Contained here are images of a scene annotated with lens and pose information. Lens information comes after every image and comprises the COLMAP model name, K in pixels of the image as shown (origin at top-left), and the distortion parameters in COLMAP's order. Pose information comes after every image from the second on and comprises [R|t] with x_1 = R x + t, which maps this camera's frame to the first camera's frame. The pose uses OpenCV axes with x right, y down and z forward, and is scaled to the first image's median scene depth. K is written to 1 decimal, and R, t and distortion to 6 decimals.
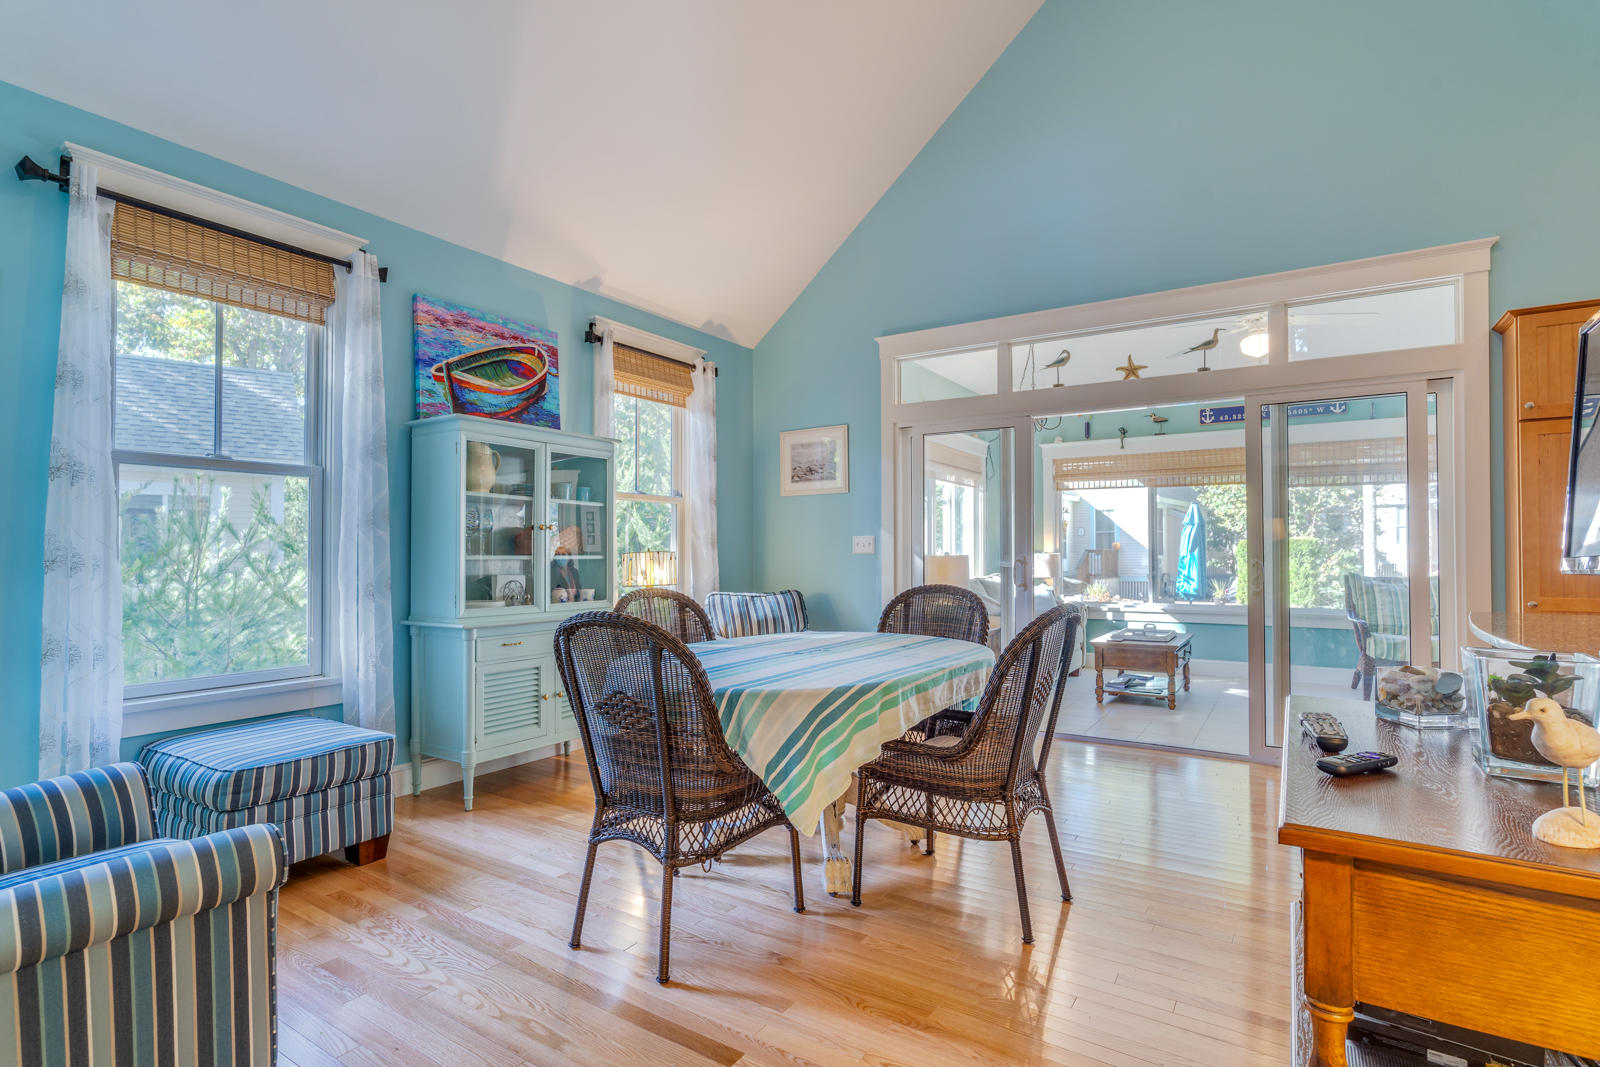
lens RADIAL K [[777.0, 0, 800.9], [0, 777.0, 538.7], [0, 0, 1]] dist [-0.013715, 0.000223]
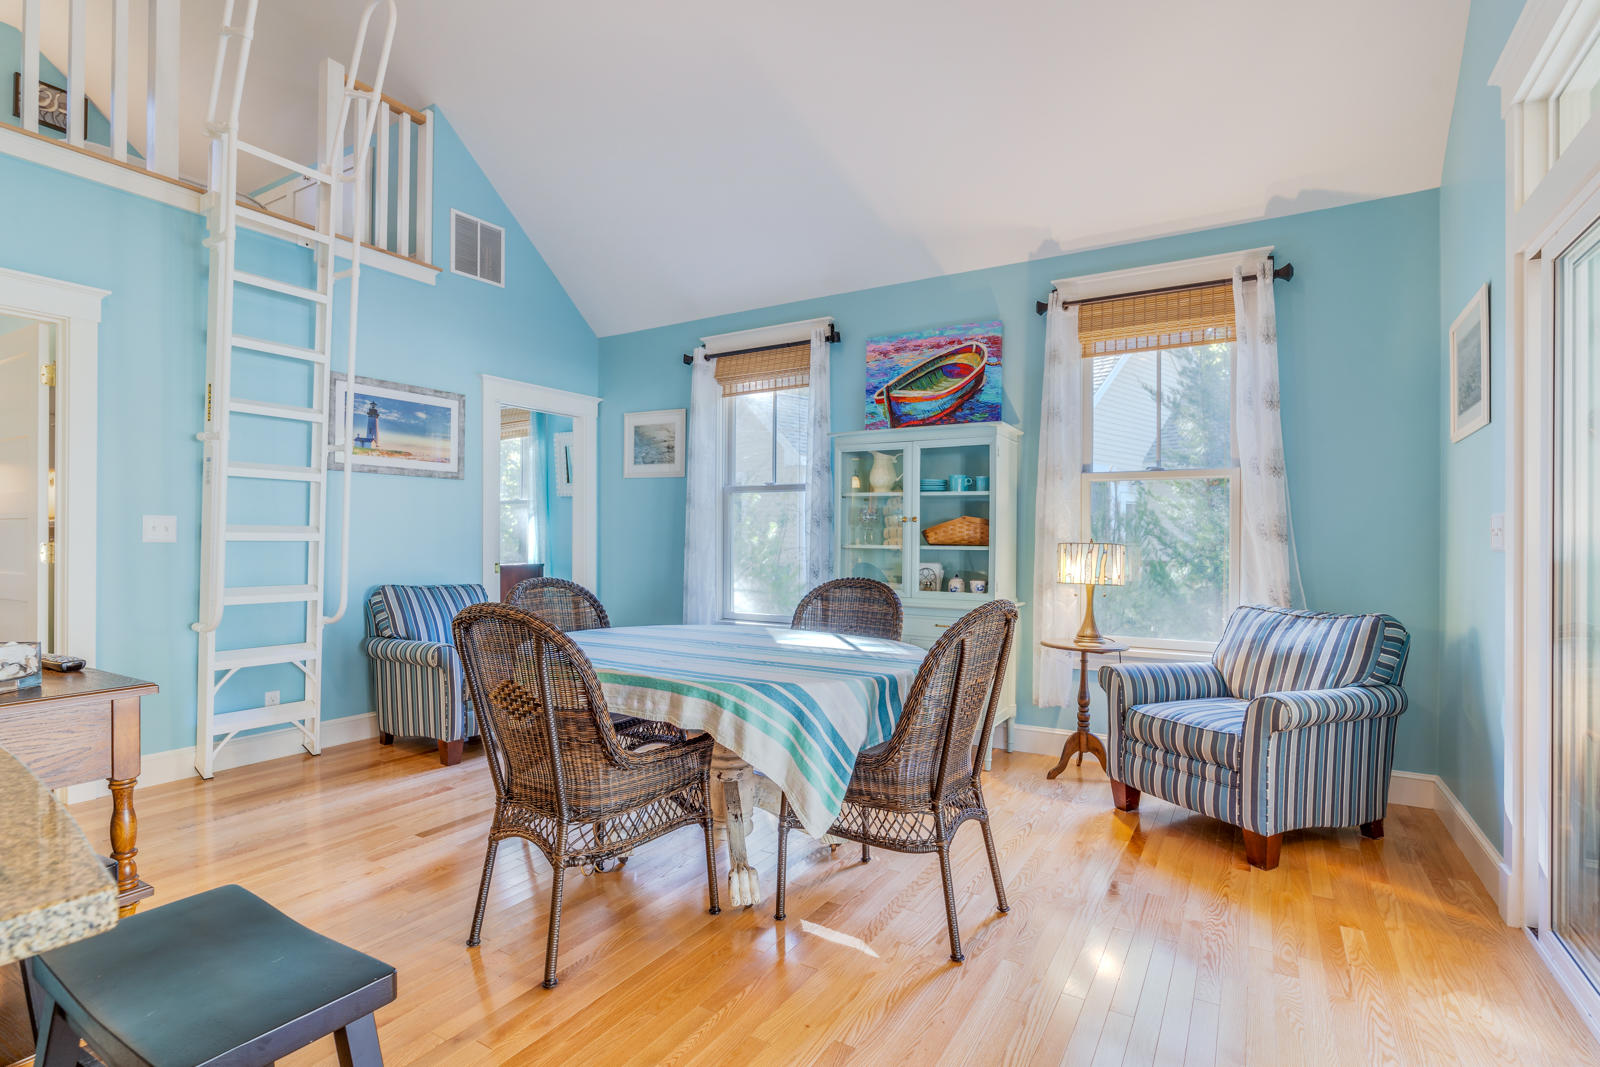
lens RADIAL K [[777.0, 0, 800.9], [0, 777.0, 538.7], [0, 0, 1]] dist [-0.013715, 0.000223]
pose [[0.047655, -0.001735, -0.998862, 0.685825], [0.007727, 0.999969, -0.001368, 0.011478], [0.998834, -0.007653, 0.047667, 0.733067]]
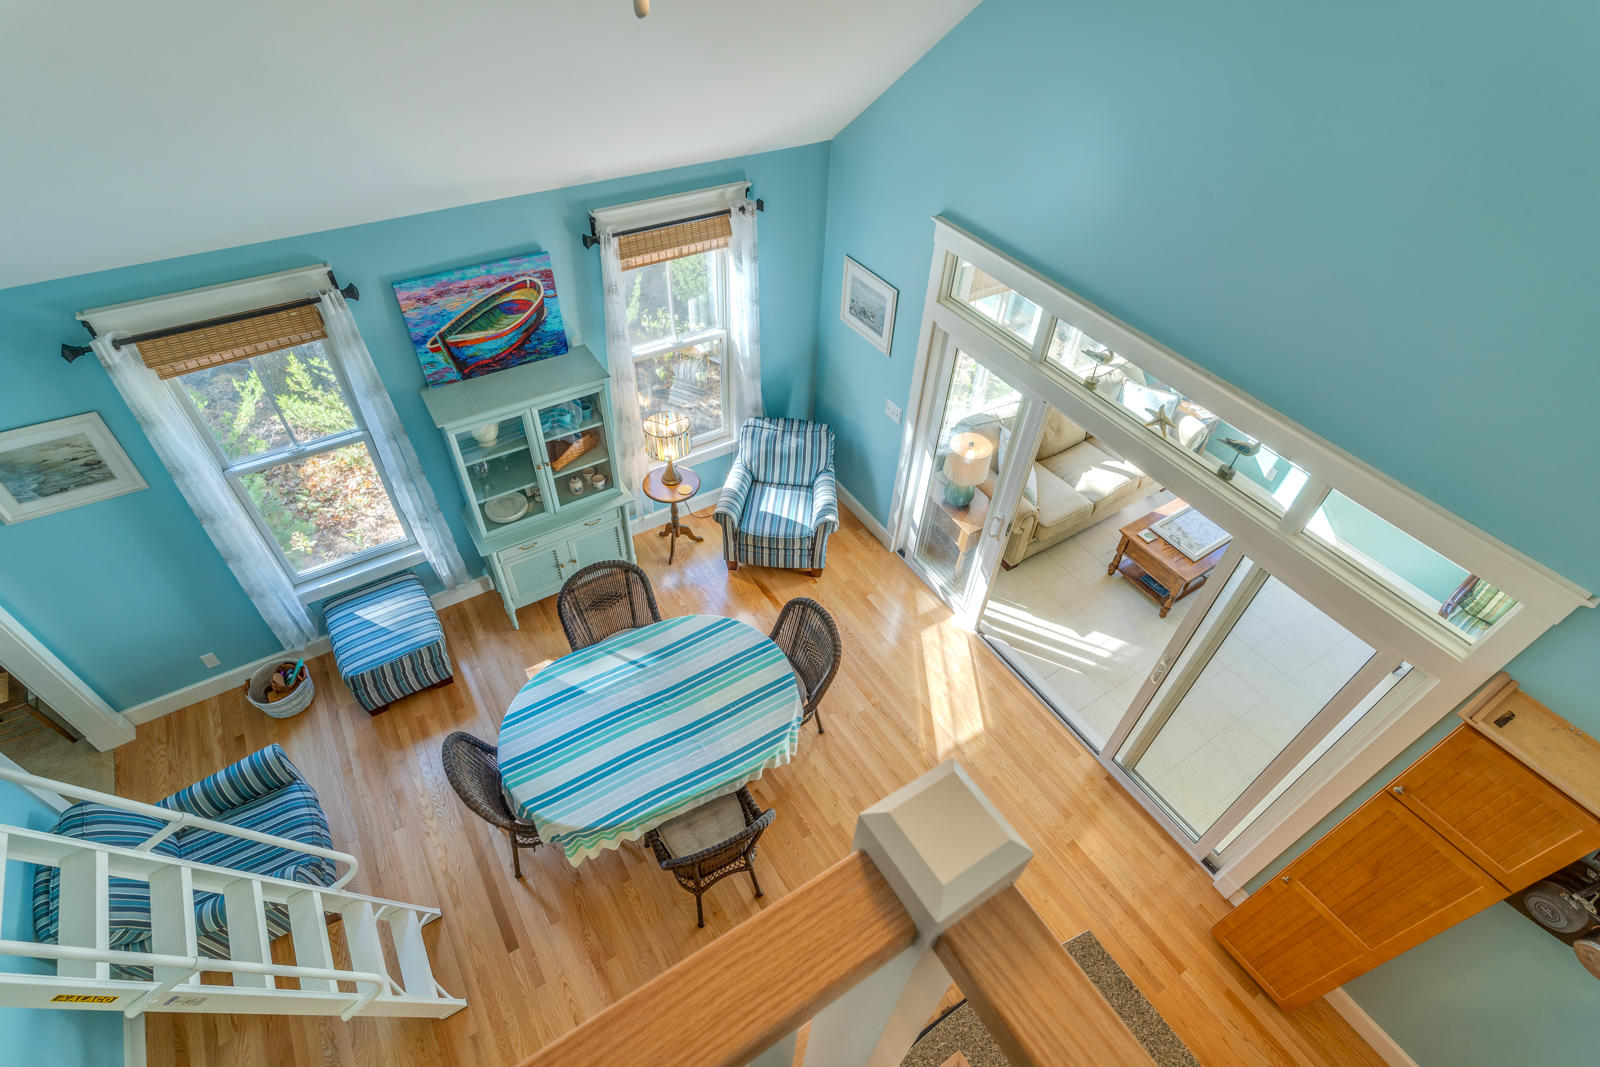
lens RADIAL K [[777.0, 0, 800.9], [0, 777.0, 538.7], [0, 0, 1]] dist [-0.013715, 0.000223]
pose [[0.913274, 0.314936, -0.258353, 0.366683], [-0.039682, 0.700003, 0.713037, -0.763346], [0.405409, -0.640946, 0.651792, 0.265935]]
